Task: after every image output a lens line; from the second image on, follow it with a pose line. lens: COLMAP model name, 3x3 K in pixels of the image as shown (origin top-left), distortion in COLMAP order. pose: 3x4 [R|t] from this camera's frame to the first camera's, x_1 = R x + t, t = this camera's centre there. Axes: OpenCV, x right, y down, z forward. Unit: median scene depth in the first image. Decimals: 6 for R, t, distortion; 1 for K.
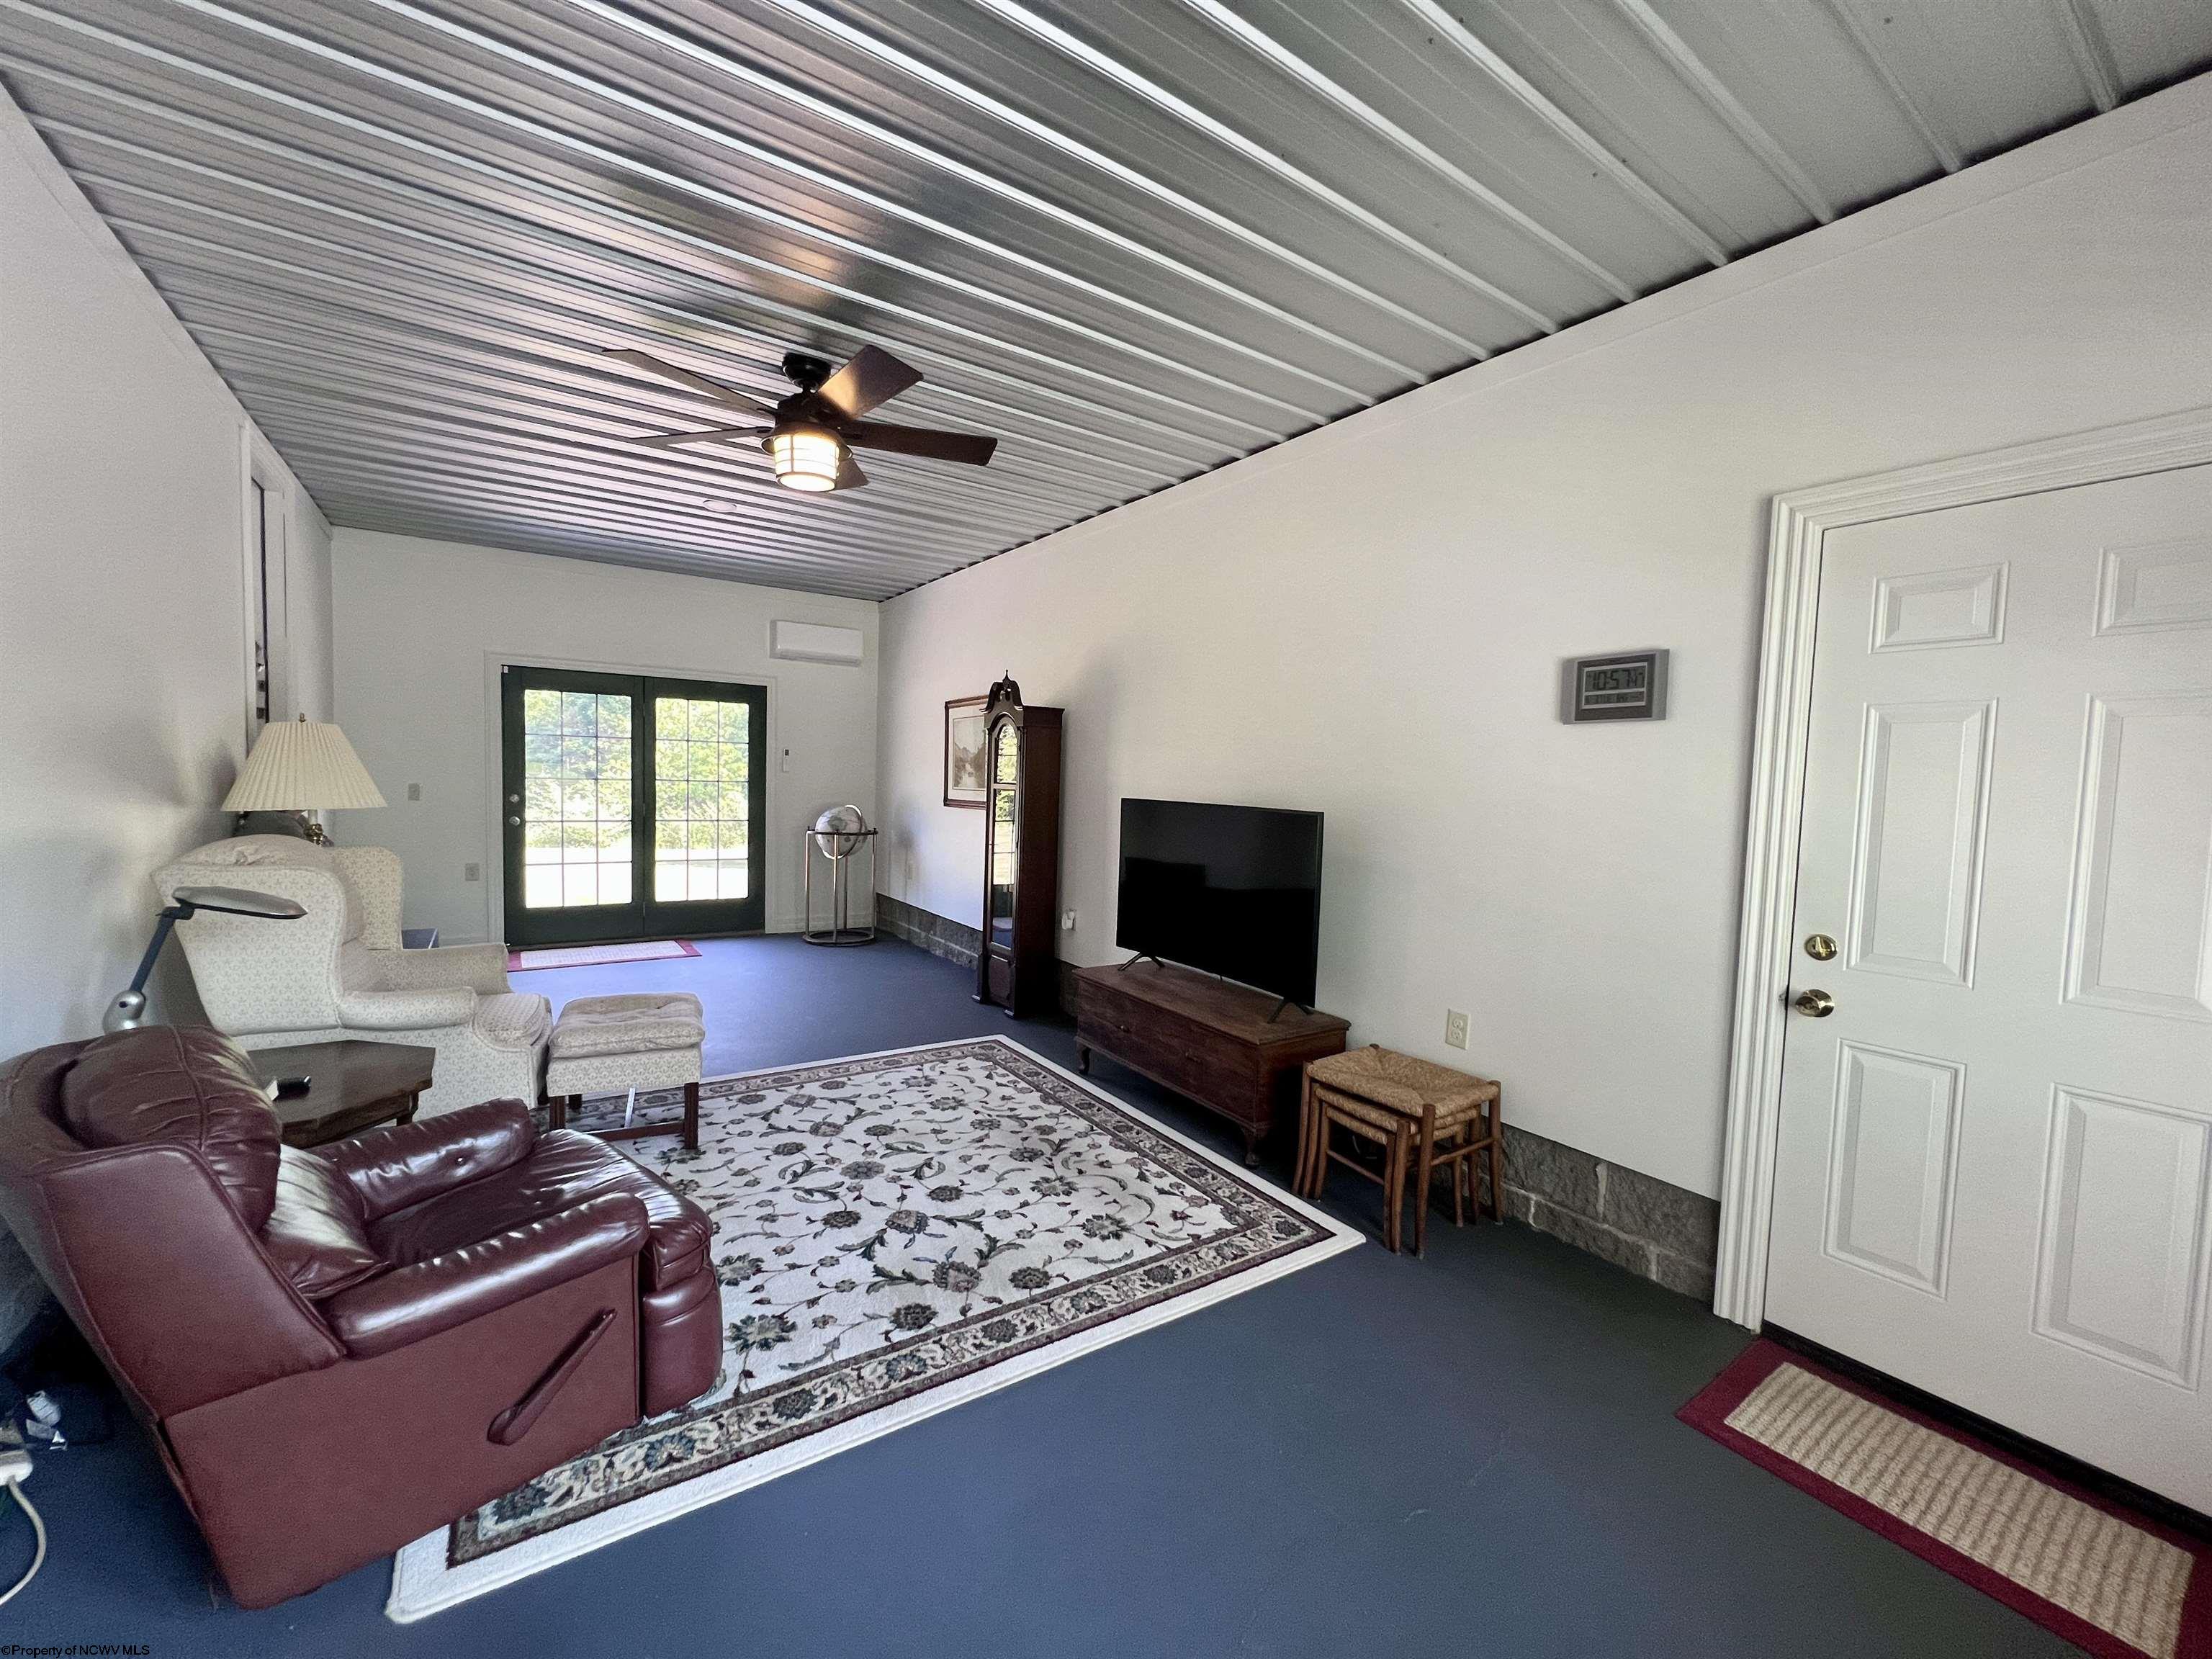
lens RADIAL K [[883.4, 0, 1102.4], [0, 883.4, 821.9], [0, 0, 1]] dist [0.000517, -0.000066]
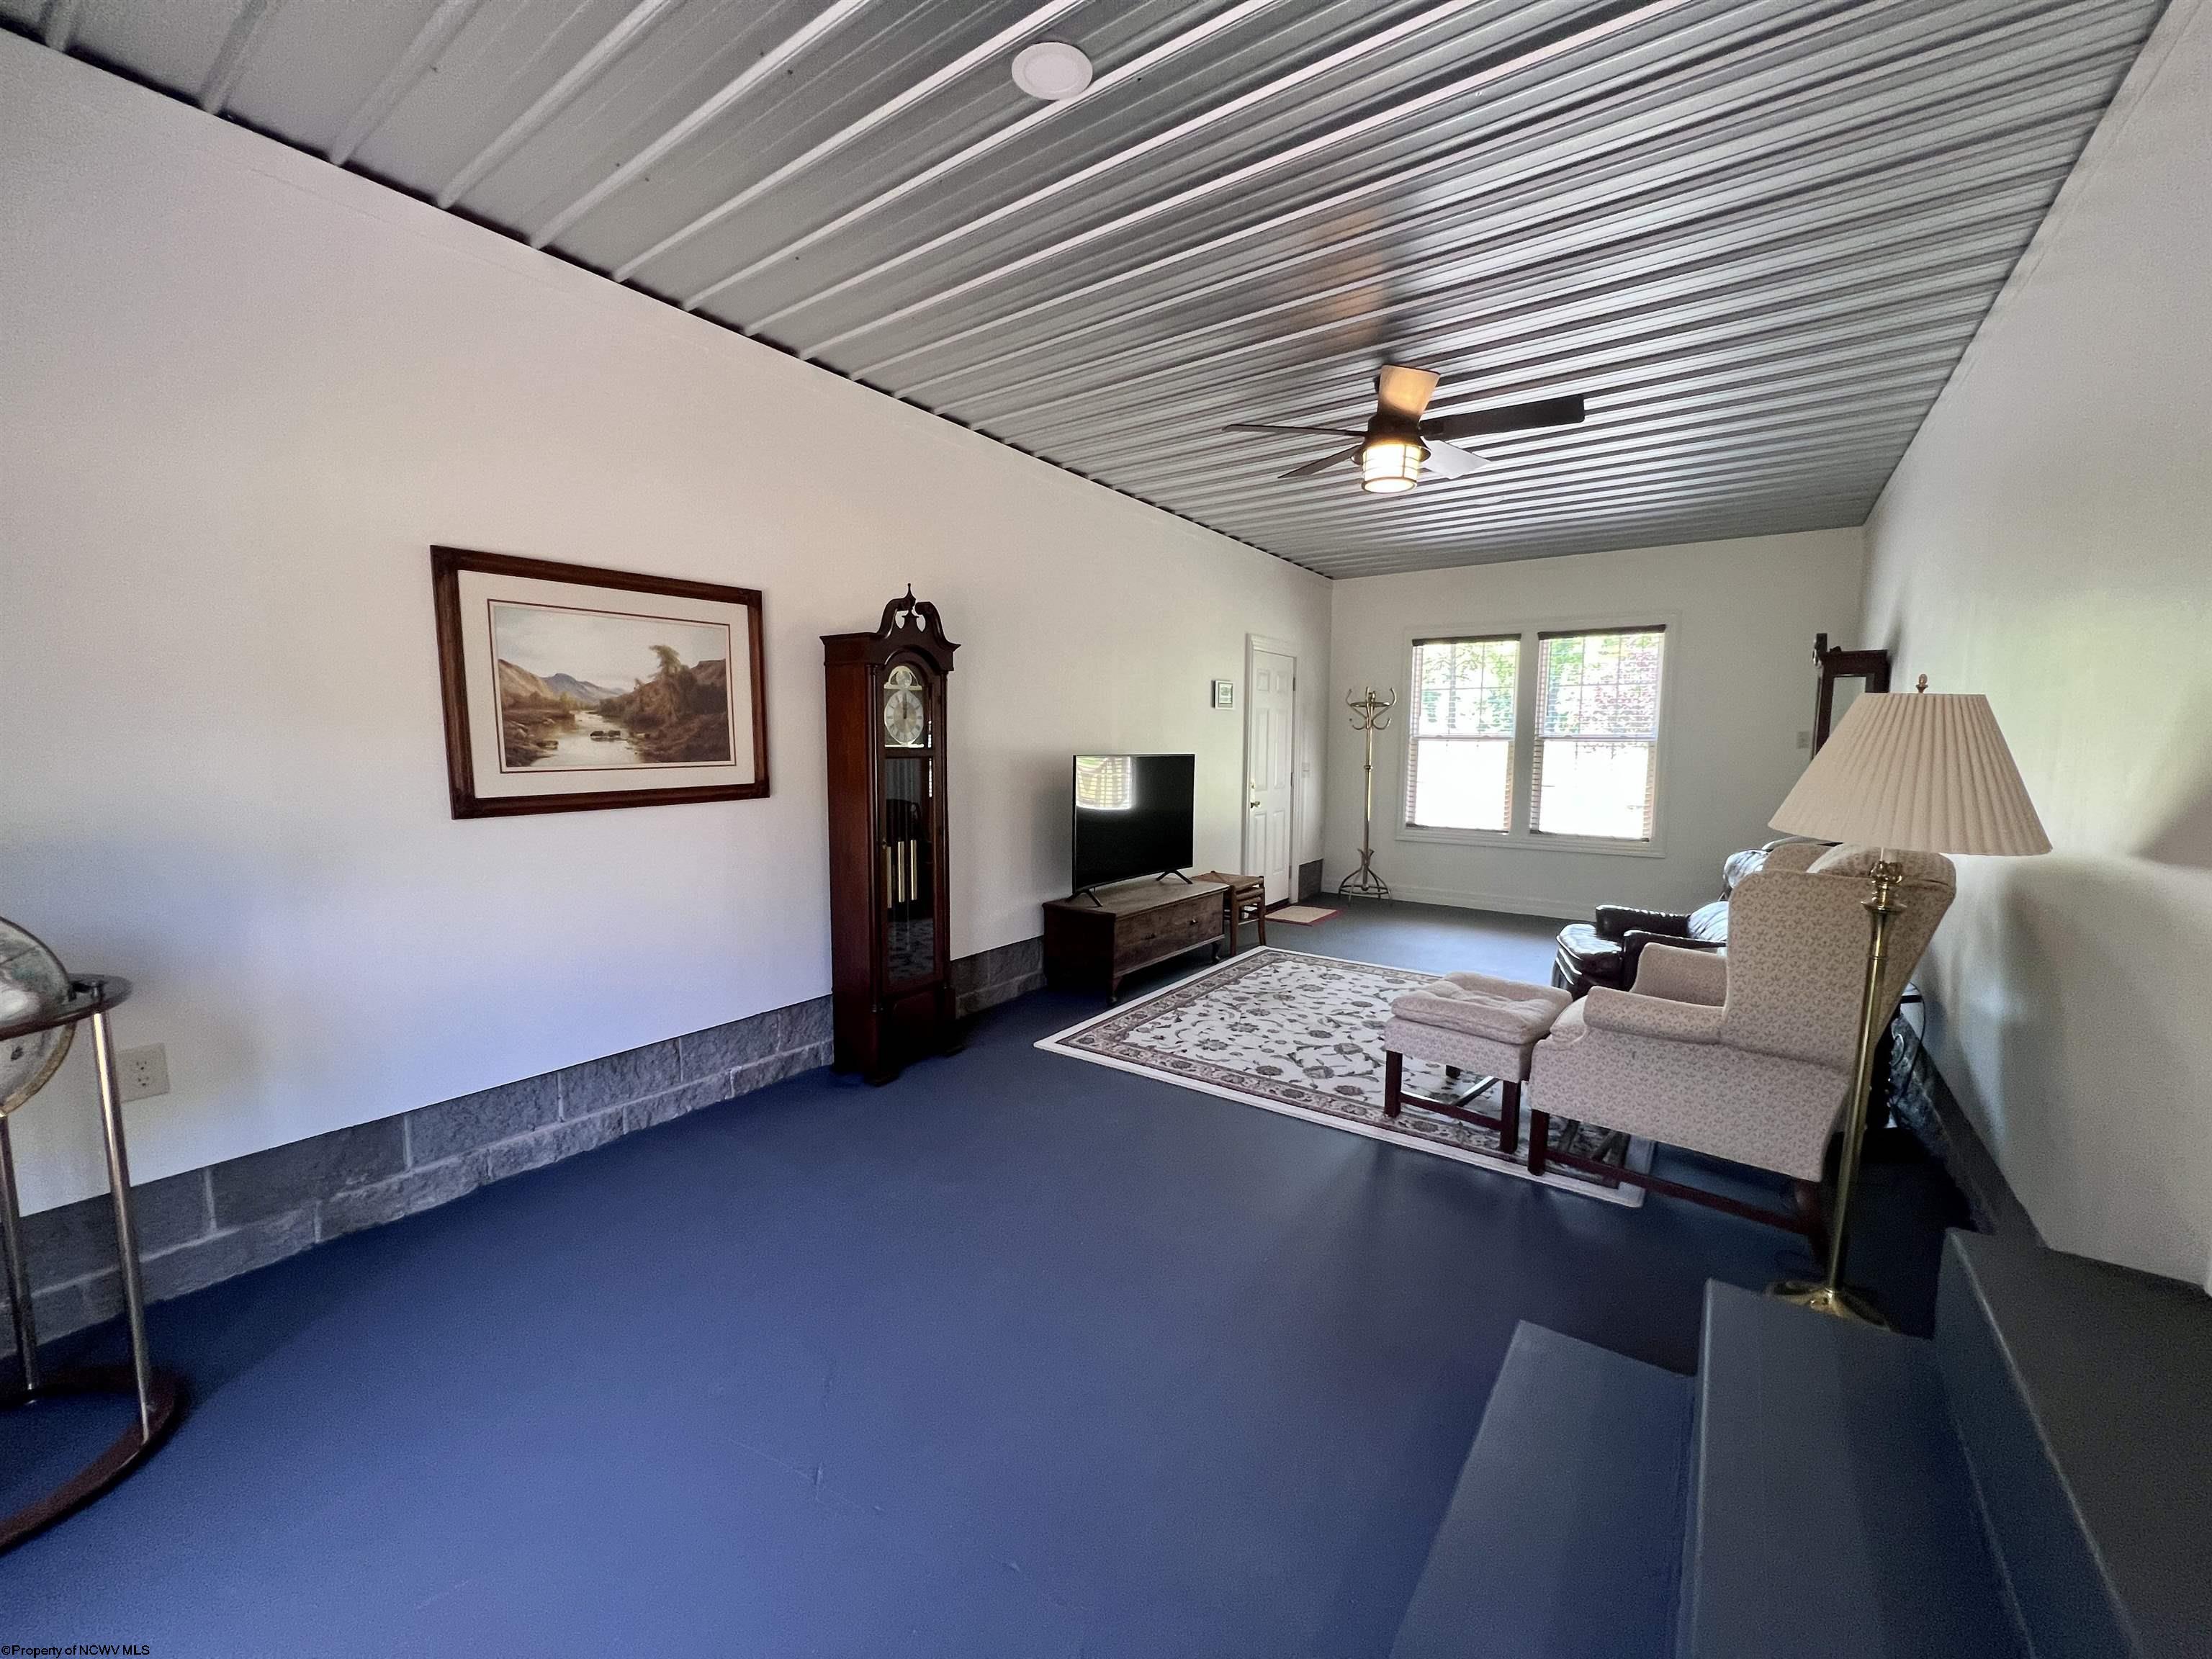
lens RADIAL K [[883.4, 0, 1096.8], [0, 883.4, 838.8], [0, 0, 1]] dist [0.000517, -0.000066]
pose [[-0.343811, -0.147475, 0.927386, -1.159899], [0.025199, 0.985786, 0.166104, -0.123081], [-0.938701, 0.080478, -0.335208, 1.566244]]
